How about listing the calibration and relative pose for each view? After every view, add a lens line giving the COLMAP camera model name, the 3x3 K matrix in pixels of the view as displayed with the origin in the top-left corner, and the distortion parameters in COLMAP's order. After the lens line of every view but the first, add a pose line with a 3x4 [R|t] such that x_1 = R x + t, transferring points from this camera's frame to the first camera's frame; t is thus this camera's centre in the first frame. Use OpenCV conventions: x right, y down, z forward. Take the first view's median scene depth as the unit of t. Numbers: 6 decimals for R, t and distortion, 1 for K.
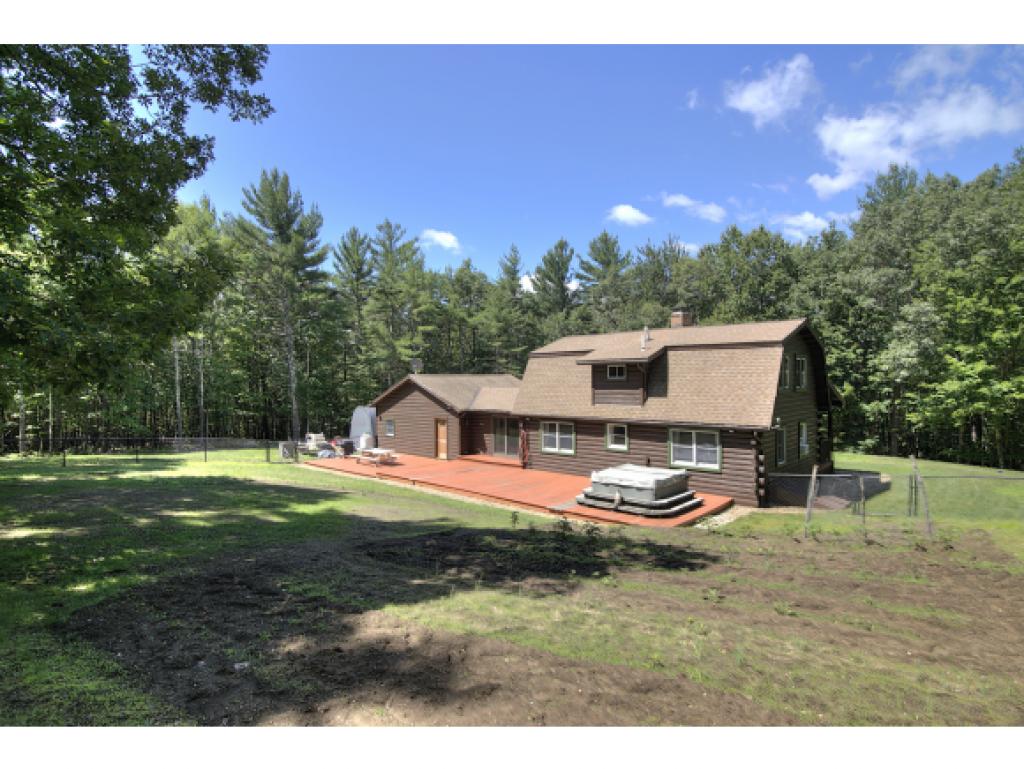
lens RADIAL K [[529.2, 0, 513.2], [0, 529.2, 376.9], [0, 0, 1]] dist [-0.020896, 0.002939]
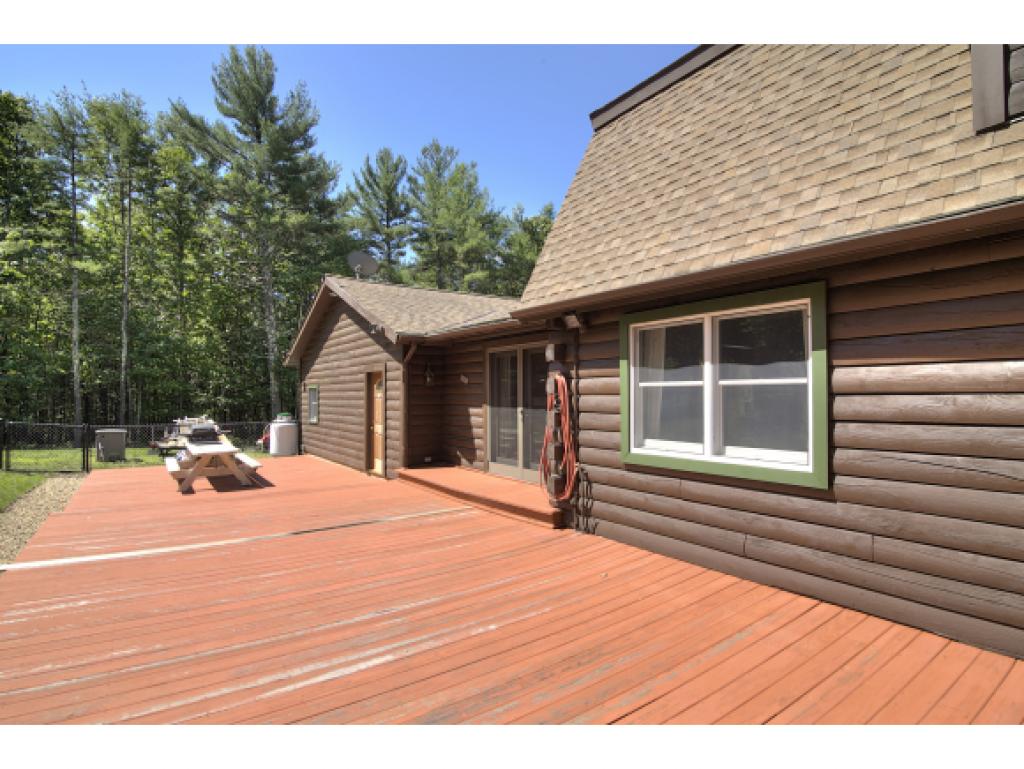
lens RADIAL K [[529.2, 0, 504.5], [0, 529.2, 384.0], [0, 0, 1]] dist [-0.020896, 0.002939]
pose [[0.971698, -0.004219, -0.236188, 0.047641], [0.000294, 0.999861, -0.016651, 0.098283], [0.236225, 0.016110, 0.971565, 0.670705]]
